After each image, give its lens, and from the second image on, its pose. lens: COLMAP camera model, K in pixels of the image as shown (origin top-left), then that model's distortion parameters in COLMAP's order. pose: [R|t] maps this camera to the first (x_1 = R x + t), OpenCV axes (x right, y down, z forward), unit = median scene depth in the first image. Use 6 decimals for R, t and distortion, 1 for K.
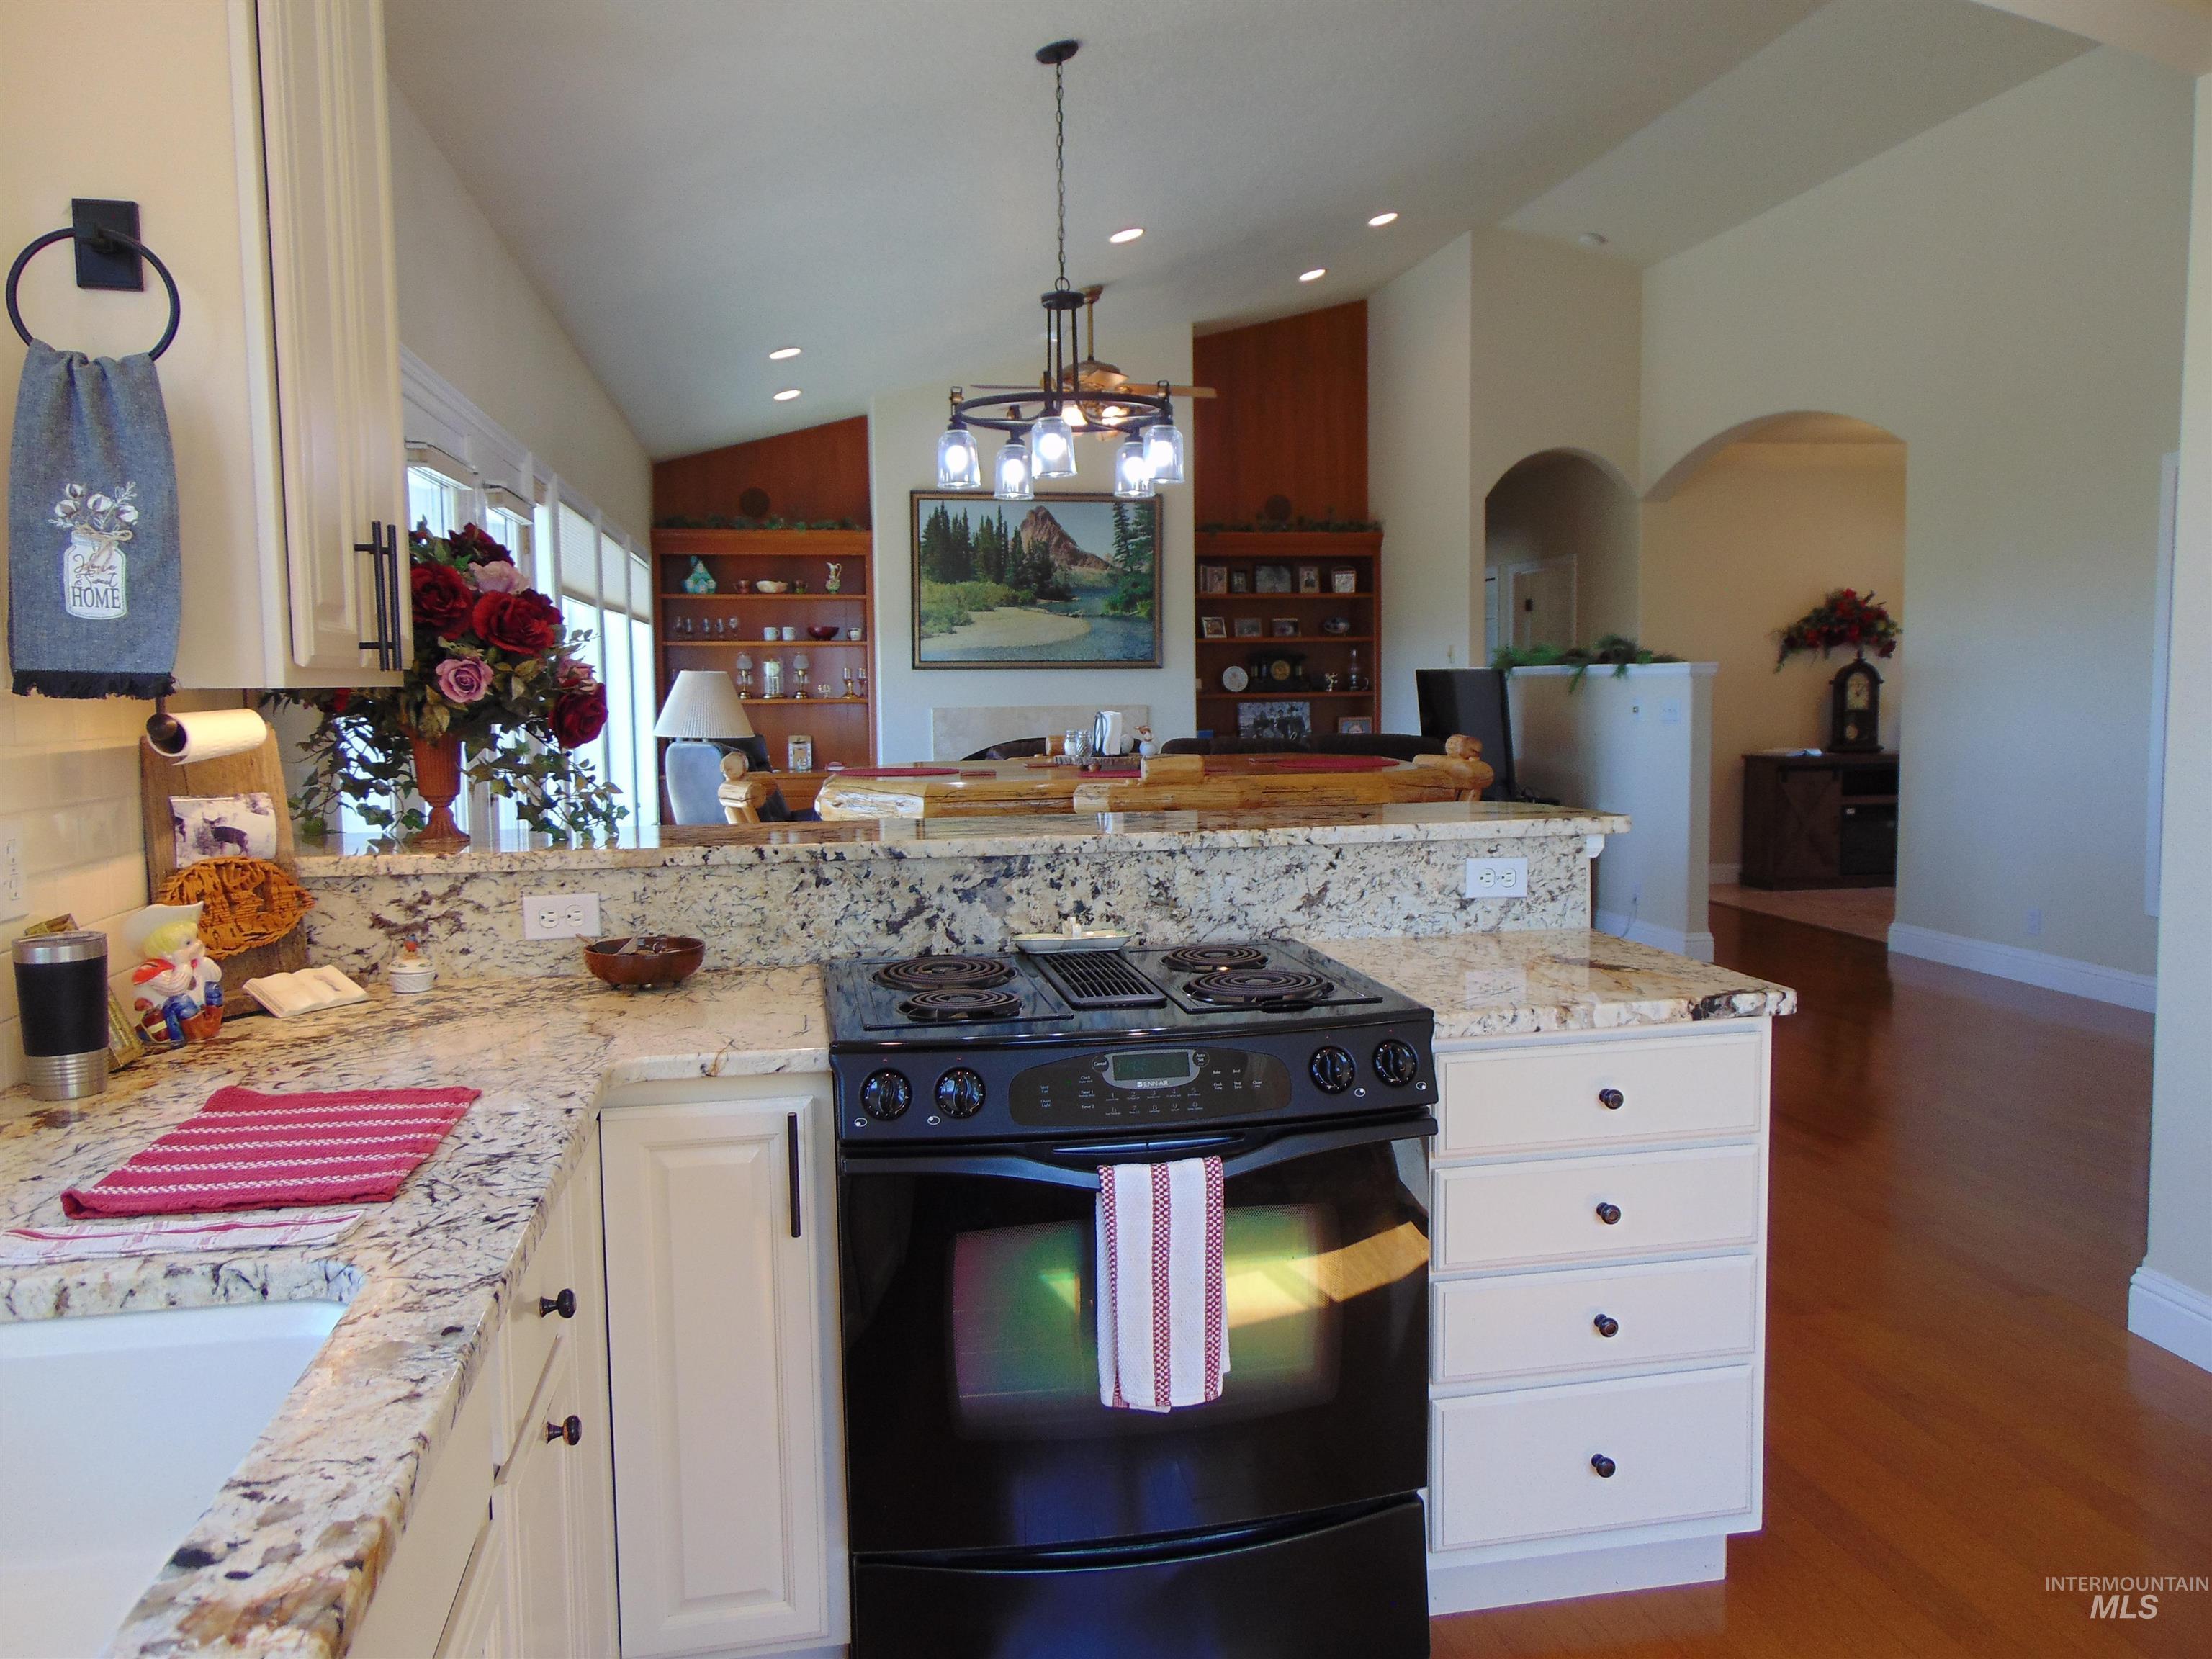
lens RADIAL K [[1658.0, 0, 1108.0], [0, 1658.0, 828.8], [0, 0, 1]] dist [-0.029333, 0.071353]
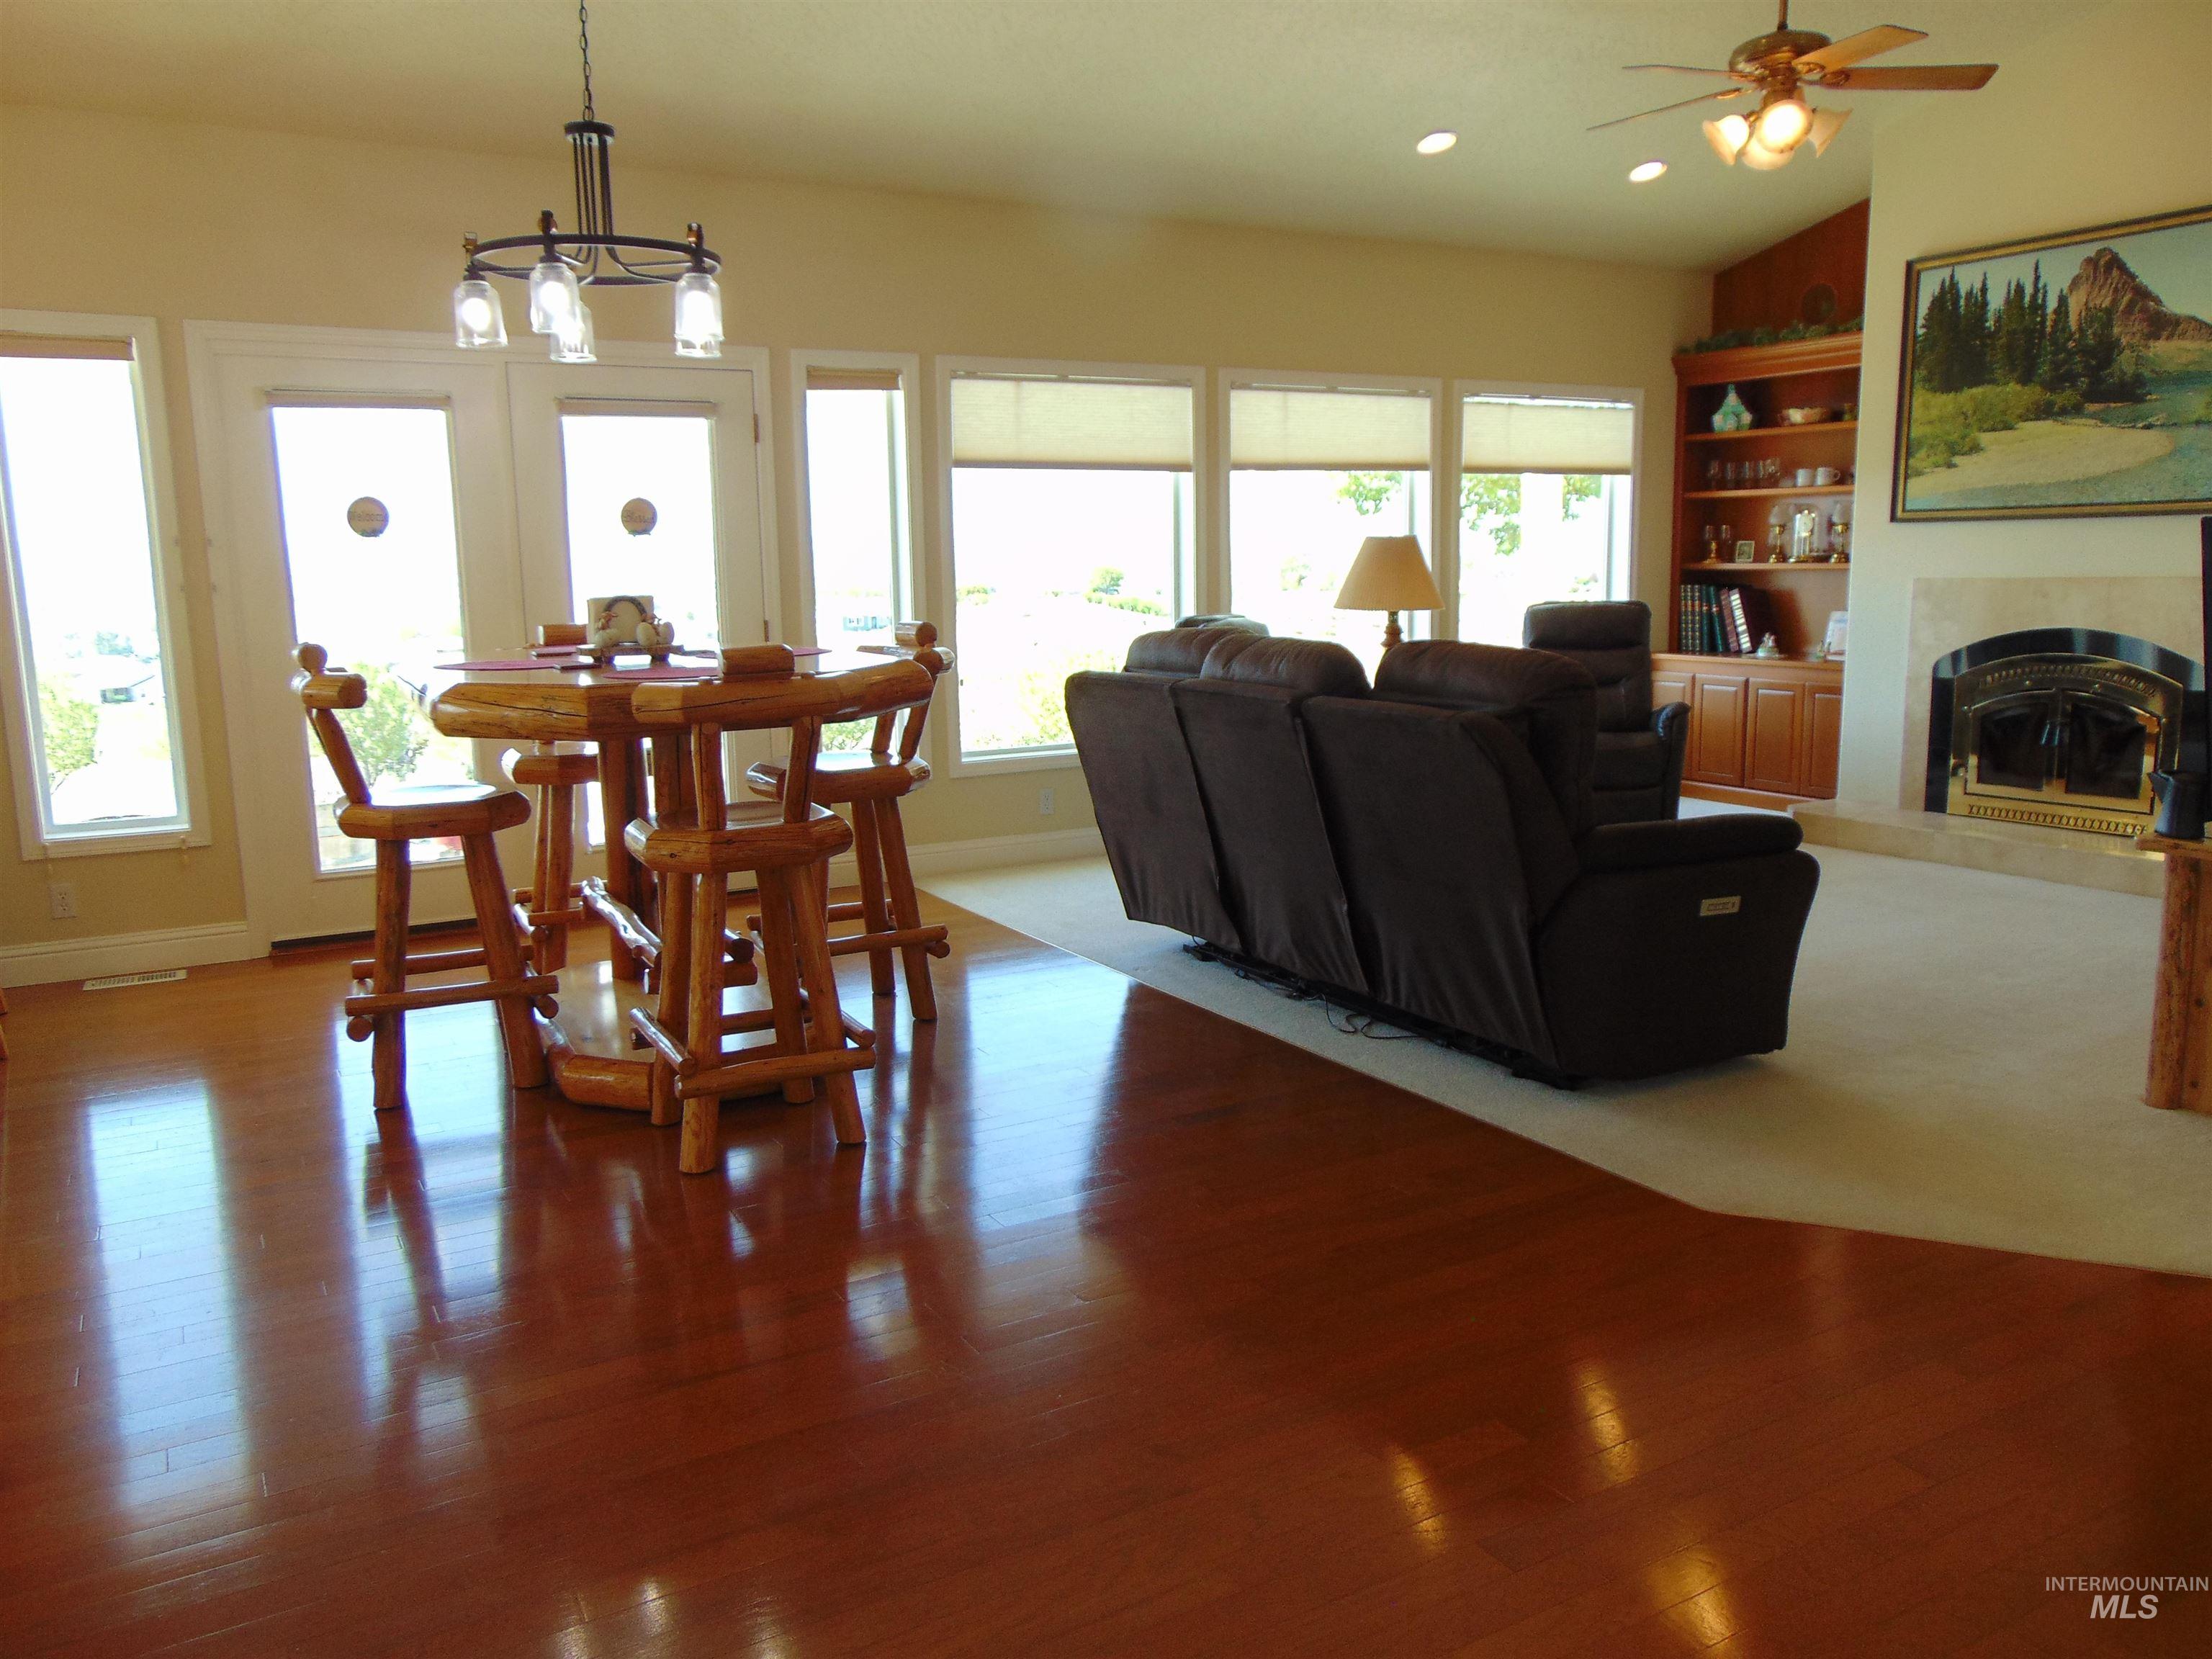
lens RADIAL K [[1658.0, 0, 1108.0], [0, 1658.0, 828.8], [0, 0, 1]] dist [-0.029333, 0.071353]
pose [[0.329798, 0.157370, -0.930843, 0.441207], [-0.066013, 0.987439, 0.143550, -0.045908], [0.941741, 0.014105, 0.336043, 0.445307]]
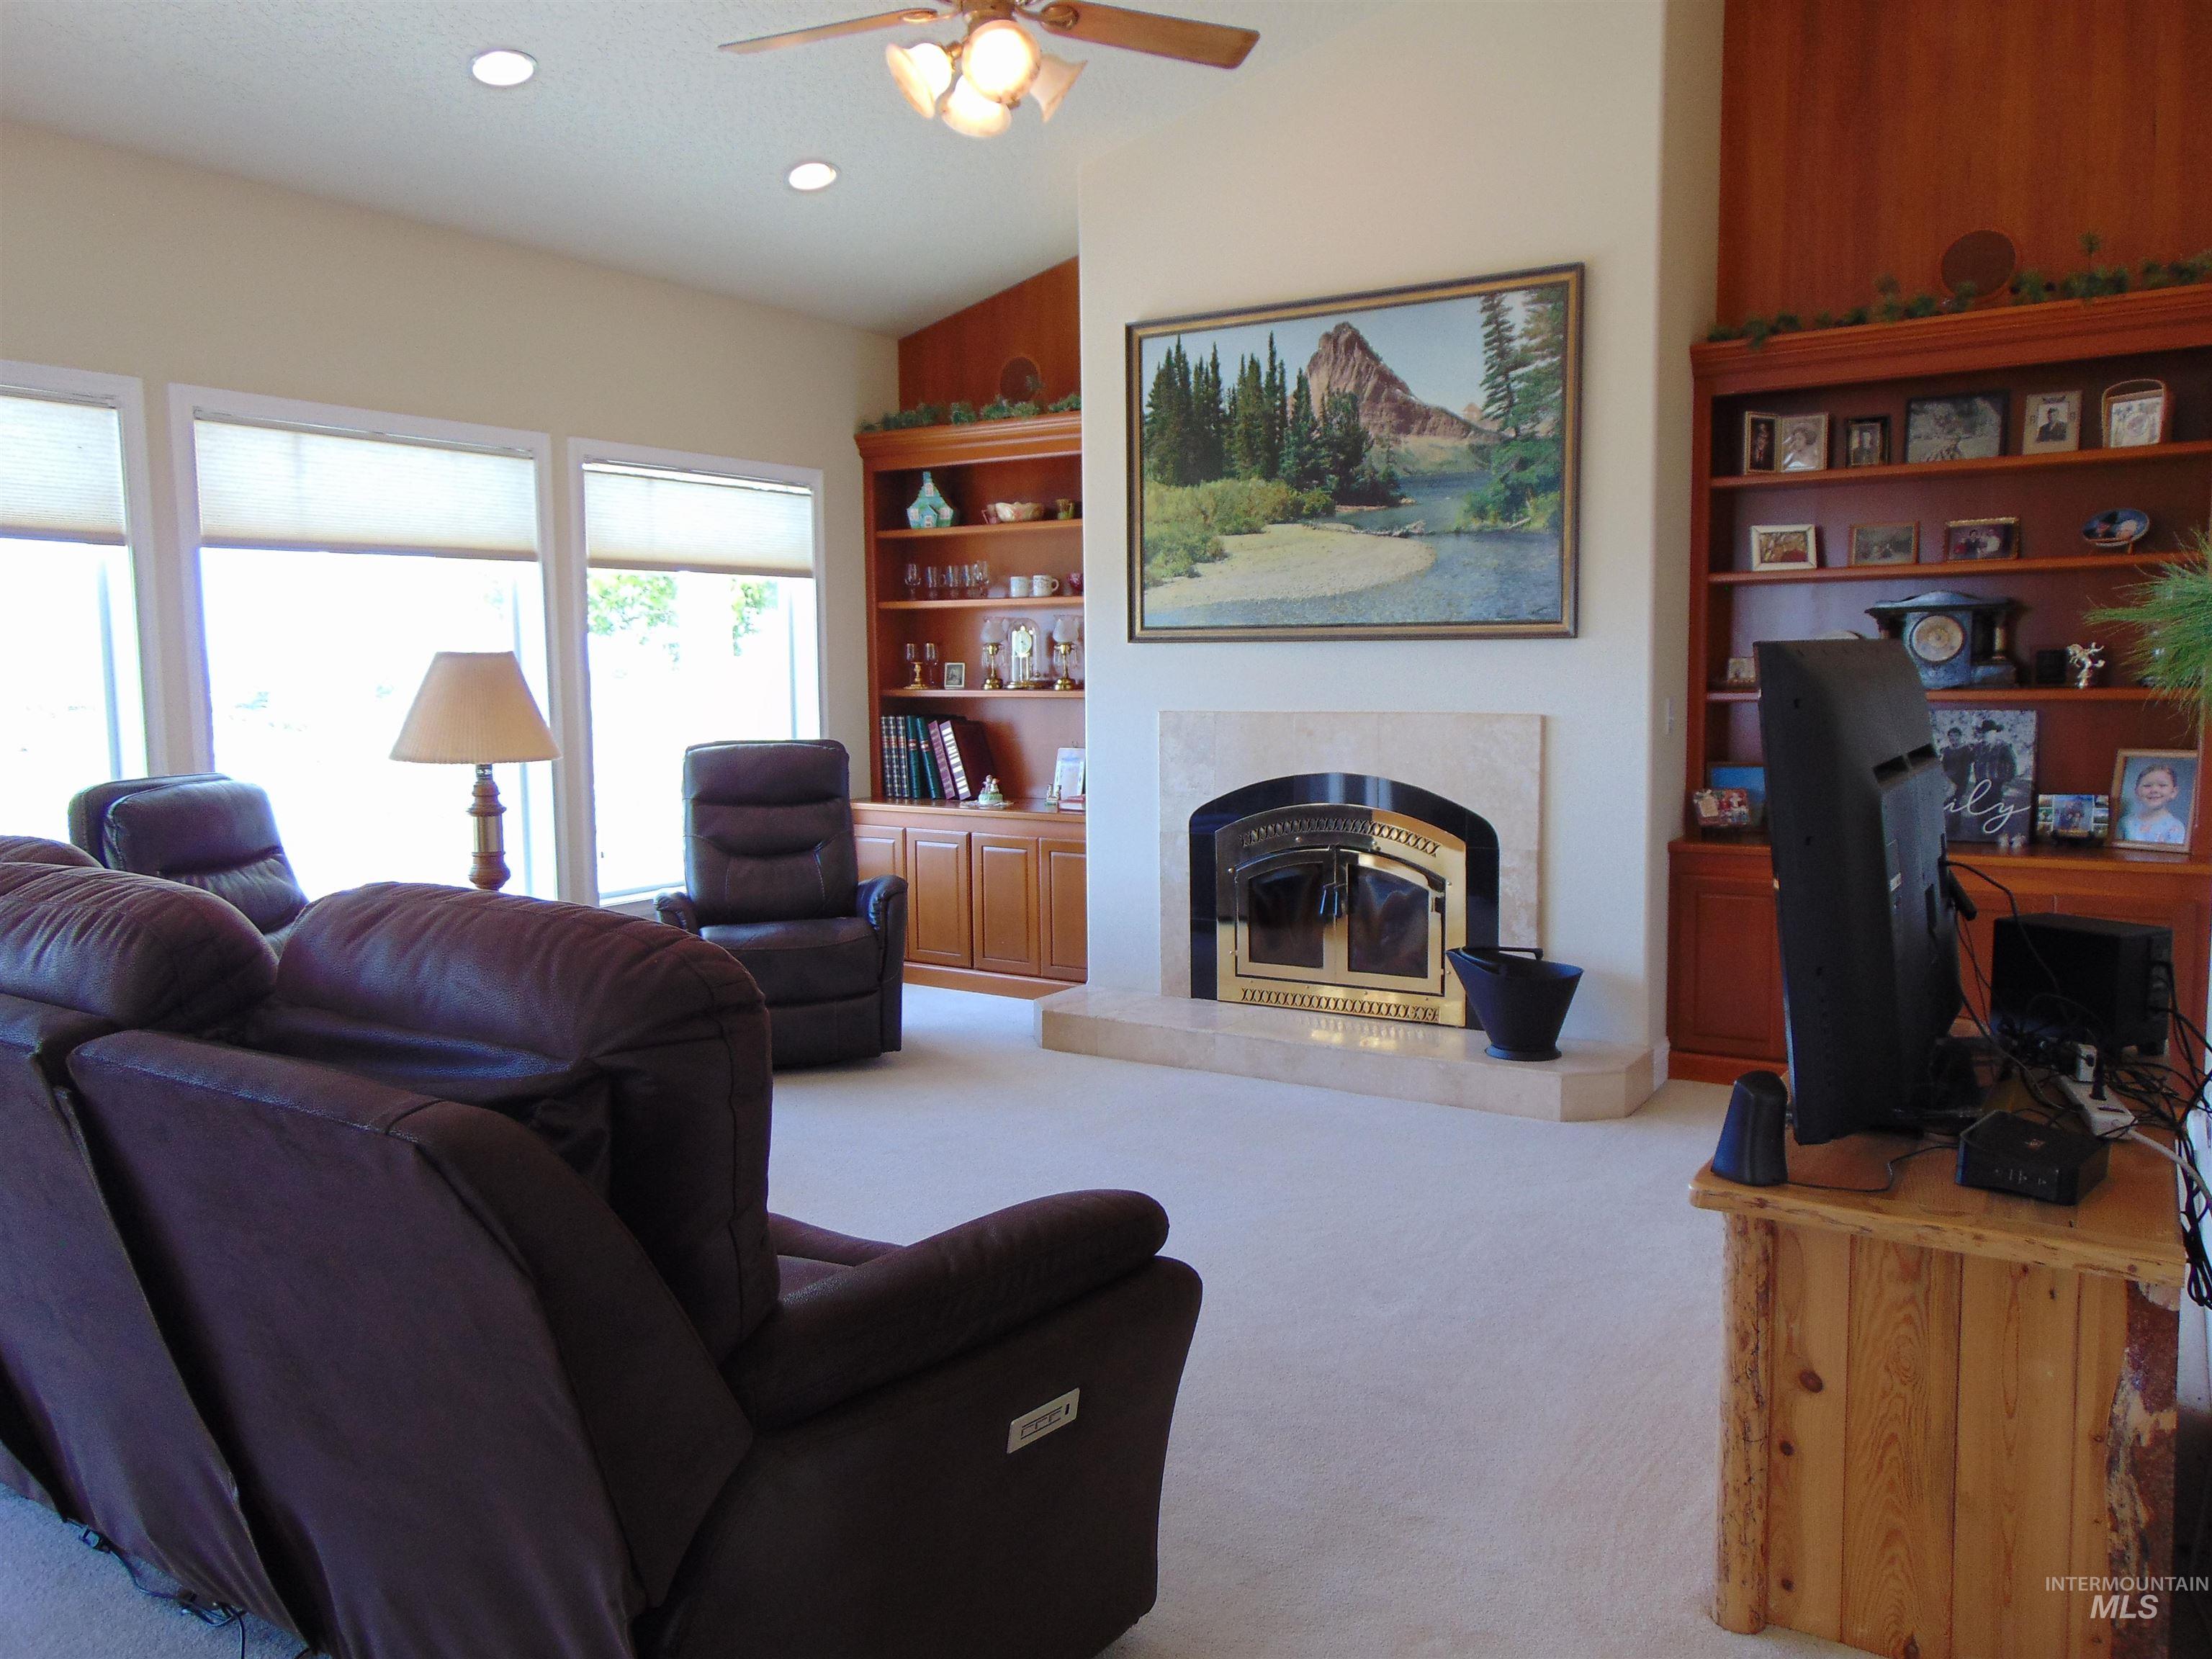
lens RADIAL K [[1658.0, 0, 1108.0], [0, 1658.0, 828.8], [0, 0, 1]] dist [-0.029333, 0.071353]
pose [[0.724983, 0.072693, -0.684920, 0.267409], [-0.056650, 0.997339, 0.045888, -0.057263], [0.686433, 0.005532, 0.727172, 0.573303]]
